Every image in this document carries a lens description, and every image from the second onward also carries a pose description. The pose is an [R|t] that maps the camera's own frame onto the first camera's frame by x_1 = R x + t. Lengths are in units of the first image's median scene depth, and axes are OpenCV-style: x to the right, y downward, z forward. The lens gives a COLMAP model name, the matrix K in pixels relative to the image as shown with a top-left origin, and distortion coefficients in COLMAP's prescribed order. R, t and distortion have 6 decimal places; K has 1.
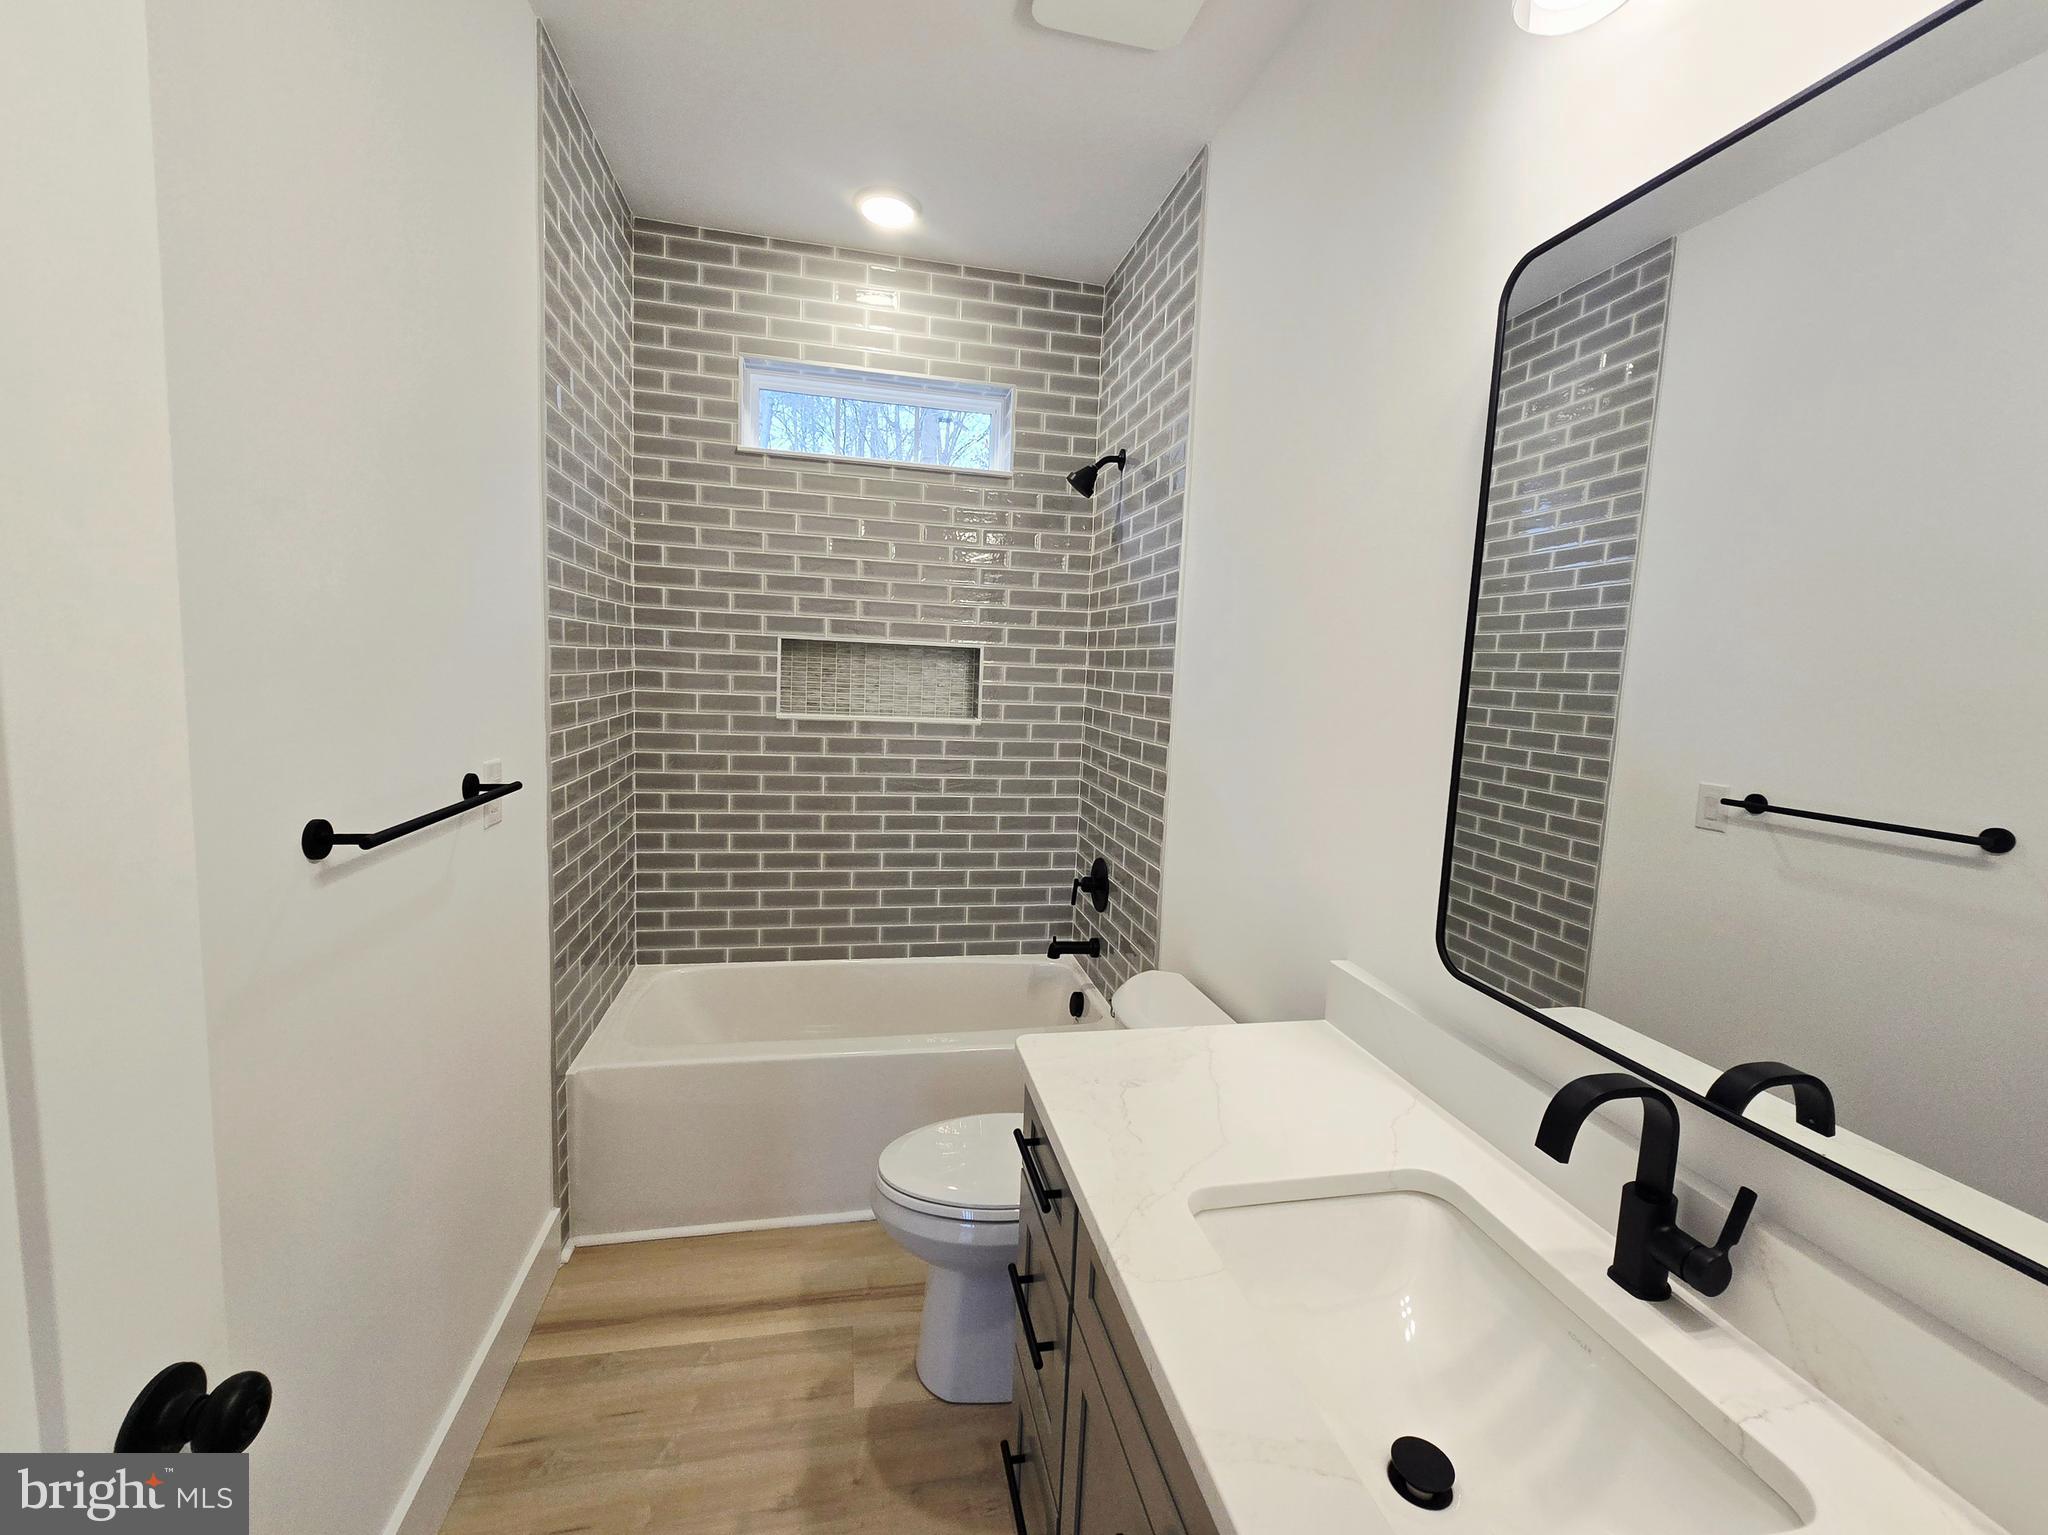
lens RADIAL K [[852.1, 0, 1019.1], [0, 852.1, 747.1], [0, 0, 1]] dist [0.002909, -0.002584]
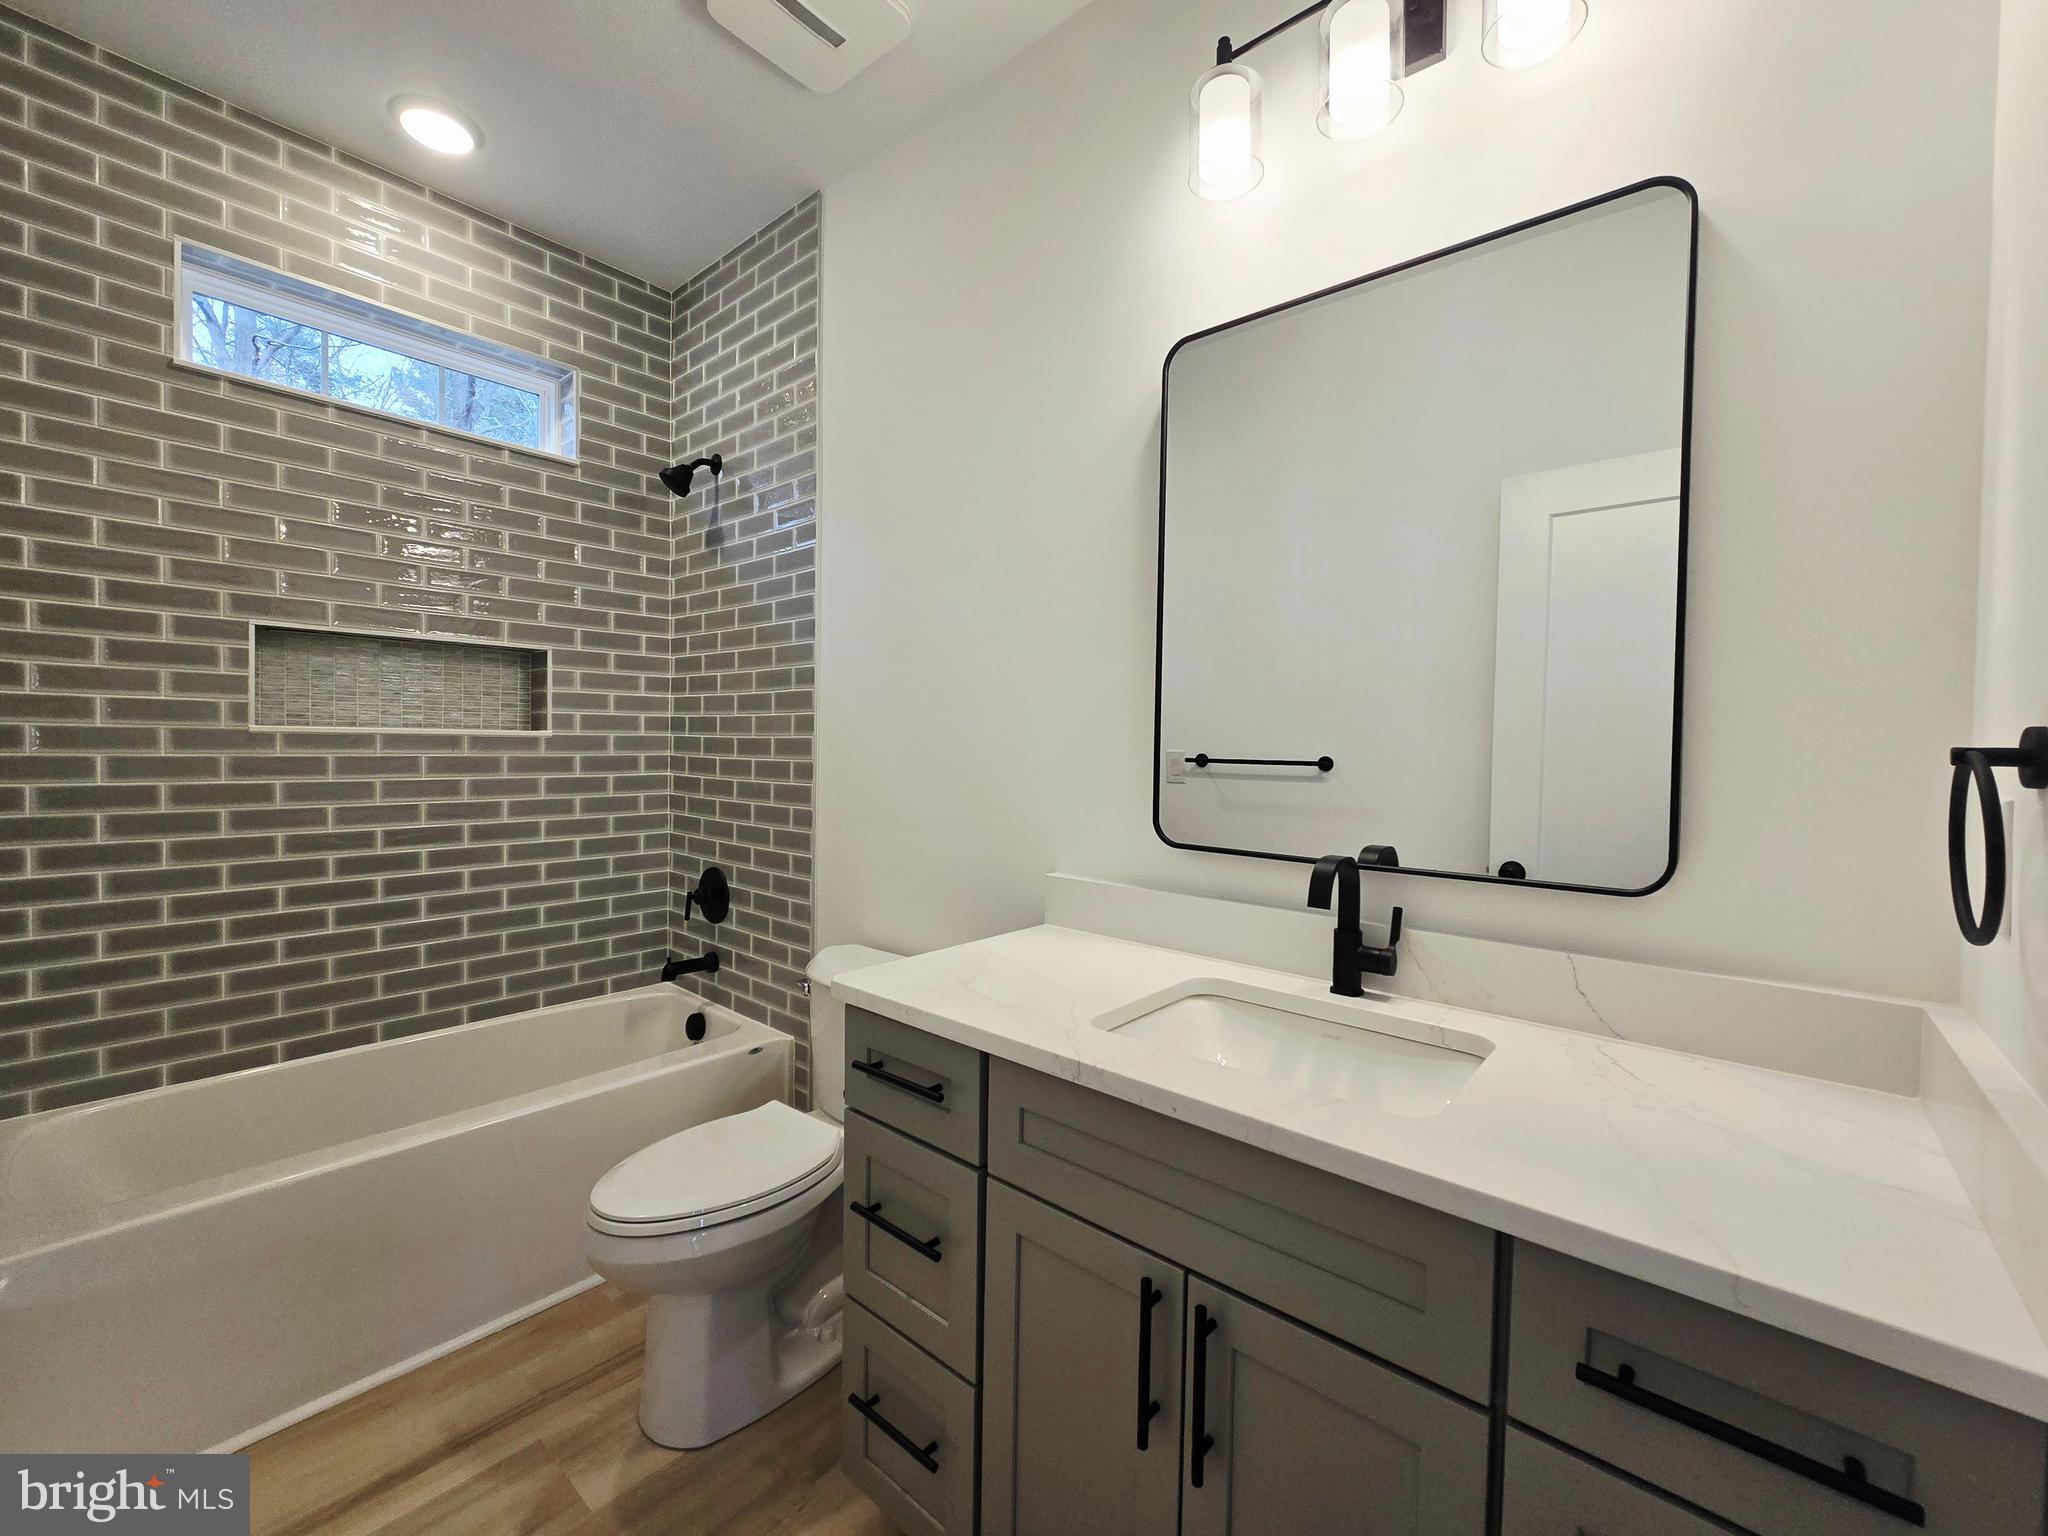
lens RADIAL K [[852.1, 0, 984.8], [0, 852.1, 757.9], [0, 0, 1]] dist [0.002909, -0.002584]
pose [[0.800286, -0.033227, 0.598697, -0.222951], [0.072859, 0.996454, -0.042091, 0.067517], [-0.595175, 0.077305, 0.799869, 0.033759]]
